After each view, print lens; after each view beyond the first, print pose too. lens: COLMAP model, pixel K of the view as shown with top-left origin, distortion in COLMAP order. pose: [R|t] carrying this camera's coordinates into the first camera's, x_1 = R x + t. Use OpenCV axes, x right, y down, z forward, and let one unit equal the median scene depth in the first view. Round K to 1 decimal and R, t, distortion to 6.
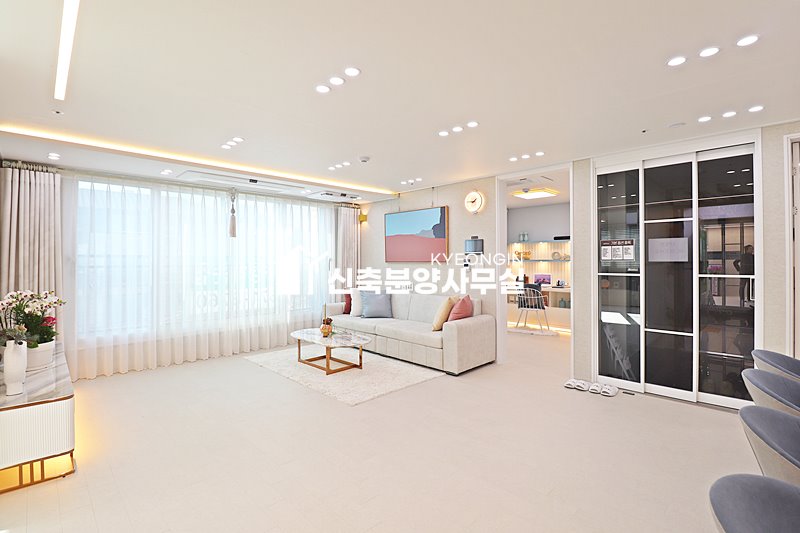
lens RADIAL K [[369.4, 0, 400.6], [0, 369.4, 262.4], [0, 0, 1]] dist [-0.005570, -0.009006]
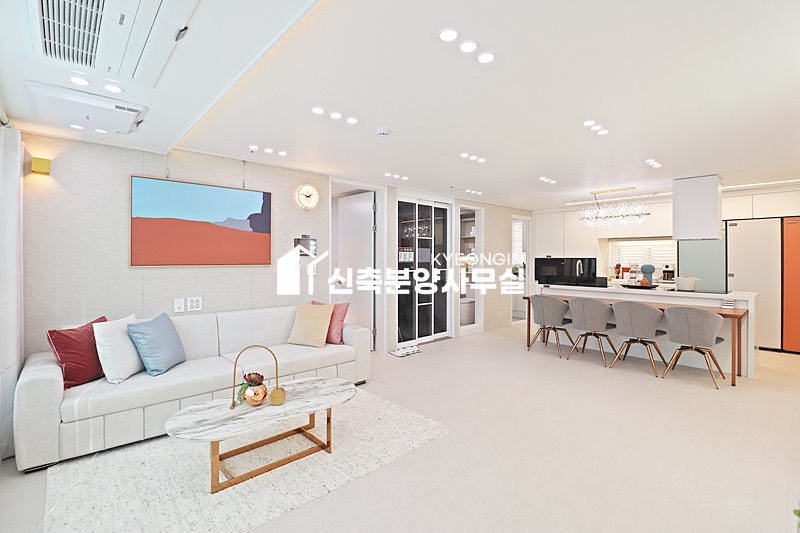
lens RADIAL K [[369.4, 0, 393.7], [0, 369.4, 262.7], [0, 0, 1]] dist [-0.005570, -0.009006]
pose [[0.053273, -0.008125, 0.998547, -0.737218], [0.002531, 0.999965, 0.008001, -0.010854], [-0.998577, 0.002101, 0.053292, 0.800071]]
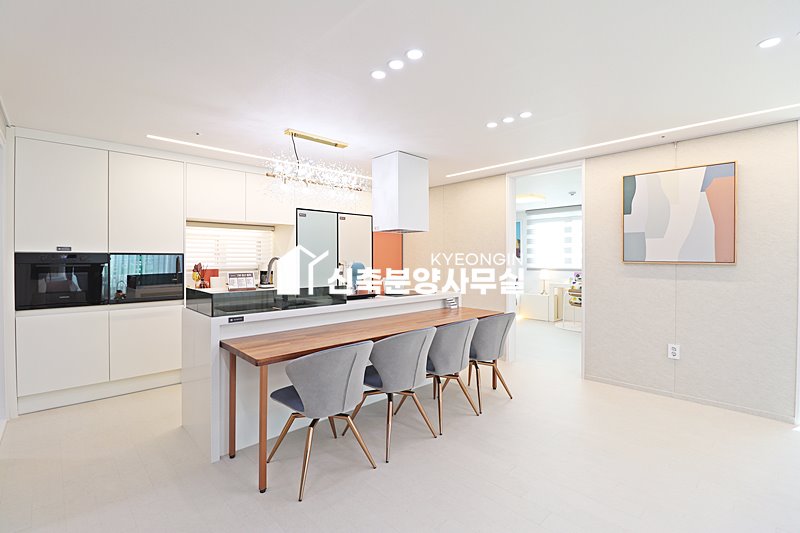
lens RADIAL K [[369.4, 0, 399.8], [0, 369.4, 261.0], [0, 0, 1]] dist [-0.005570, -0.009006]
pose [[-0.999811, 0.002215, 0.019336, 0.345375], [0.002341, 0.999976, 0.006494, -0.001926], [-0.019321, 0.006538, -0.999792, 0.860512]]
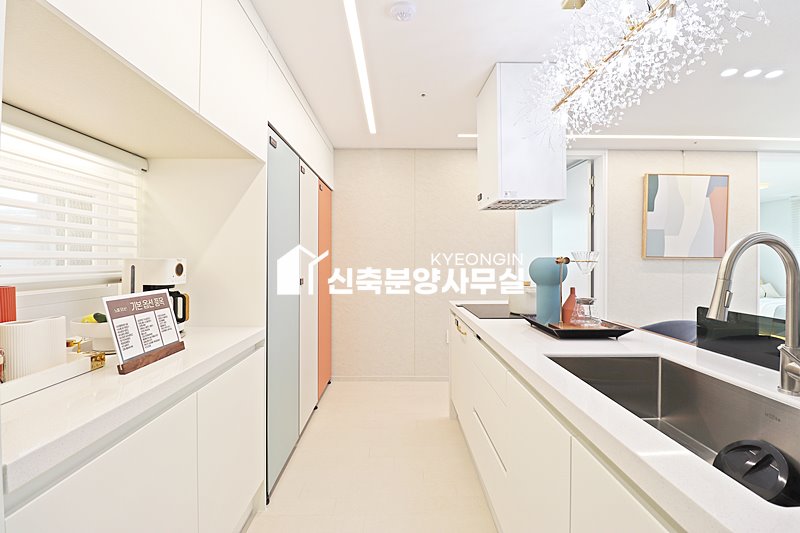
lens RADIAL K [[369.4, 0, 399.8], [0, 369.4, 259.3], [0, 0, 1]] dist [-0.005570, -0.009006]
pose [[-0.699277, 0.004870, -0.714834, 0.841137], [-0.000415, 0.999974, 0.007218, 0.004499], [0.714851, 0.005344, -0.699257, 0.230074]]
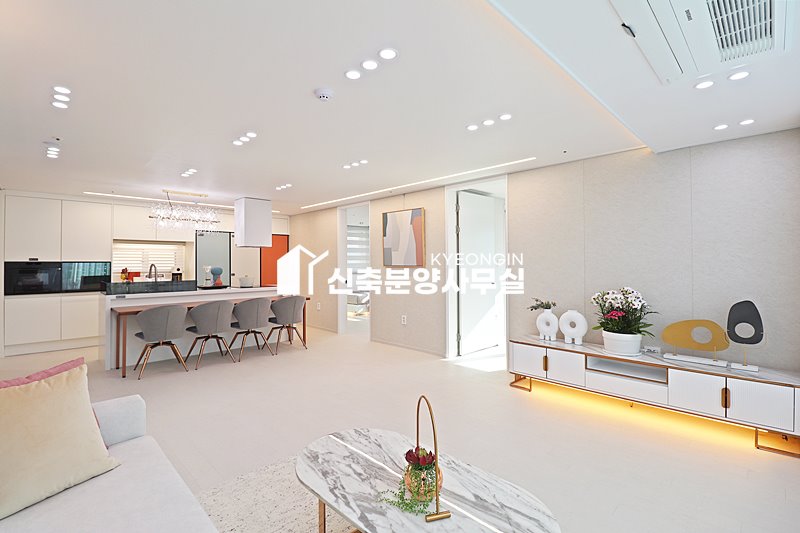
lens RADIAL K [[369.4, 0, 405.5], [0, 369.4, 262.8], [0, 0, 1]] dist [-0.005570, -0.009006]
pose [[-0.999973, 0.007135, -0.001815, -0.199433], [0.007130, 0.999970, 0.002938, -0.007419], [0.001836, 0.002924, -0.999994, 1.352702]]
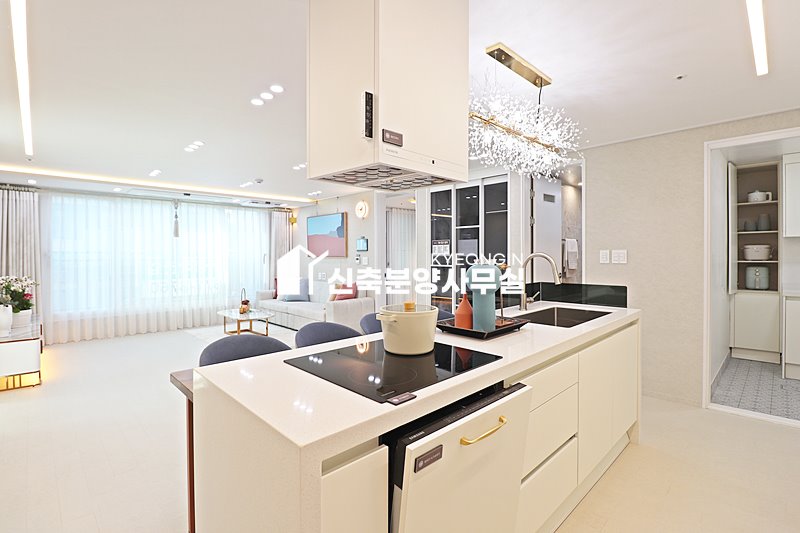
lens RADIAL K [[369.4, 0, 395.0], [0, 369.4, 261.9], [0, 0, 1]] dist [-0.005570, -0.009006]
pose [[0.999996, -0.000600, -0.002930, 0.341306], [0.000641, 0.999898, 0.014281, -0.001086], [0.002921, -0.014283, 0.999894, -0.303798]]
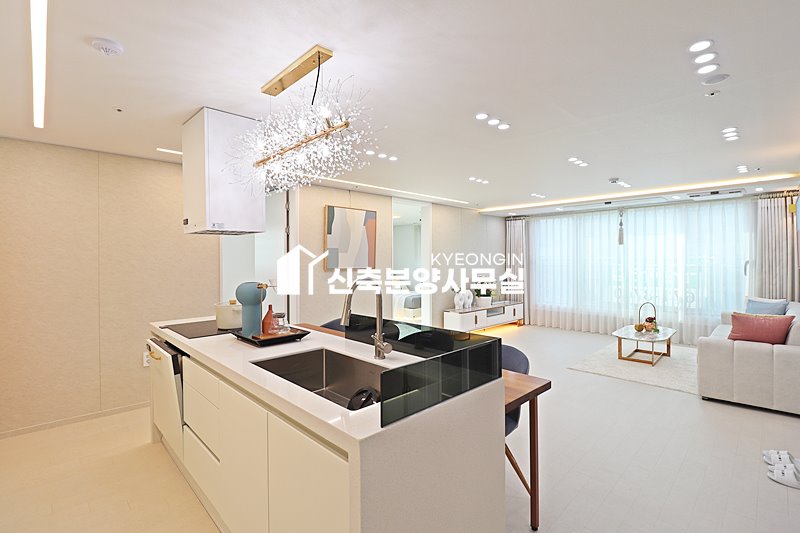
lens RADIAL K [[369.4, 0, 399.0], [0, 369.4, 260.2], [0, 0, 1]] dist [-0.005570, -0.009006]
pose [[-0.010096, 0.004524, -0.999939, 0.937466], [0.003204, 0.999985, 0.004491, -0.025235], [0.999944, -0.003158, -0.010111, 0.269400]]
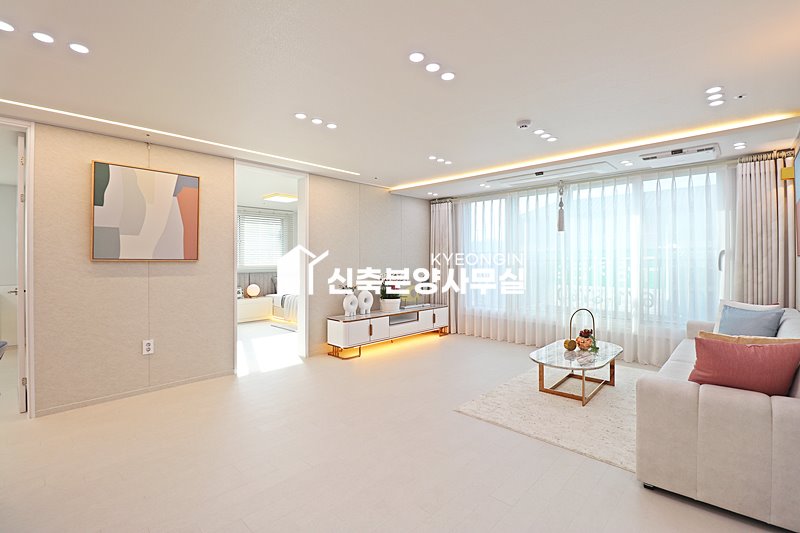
lens RADIAL K [[369.4, 0, 396.6], [0, 369.4, 259.6], [0, 0, 1]] dist [-0.005570, -0.009006]
pose [[0.026911, 0.005368, -0.999623, 0.578585], [0.000279, 0.999986, 0.005377, 0.002094], [0.999638, -0.000423, 0.026909, 0.601999]]
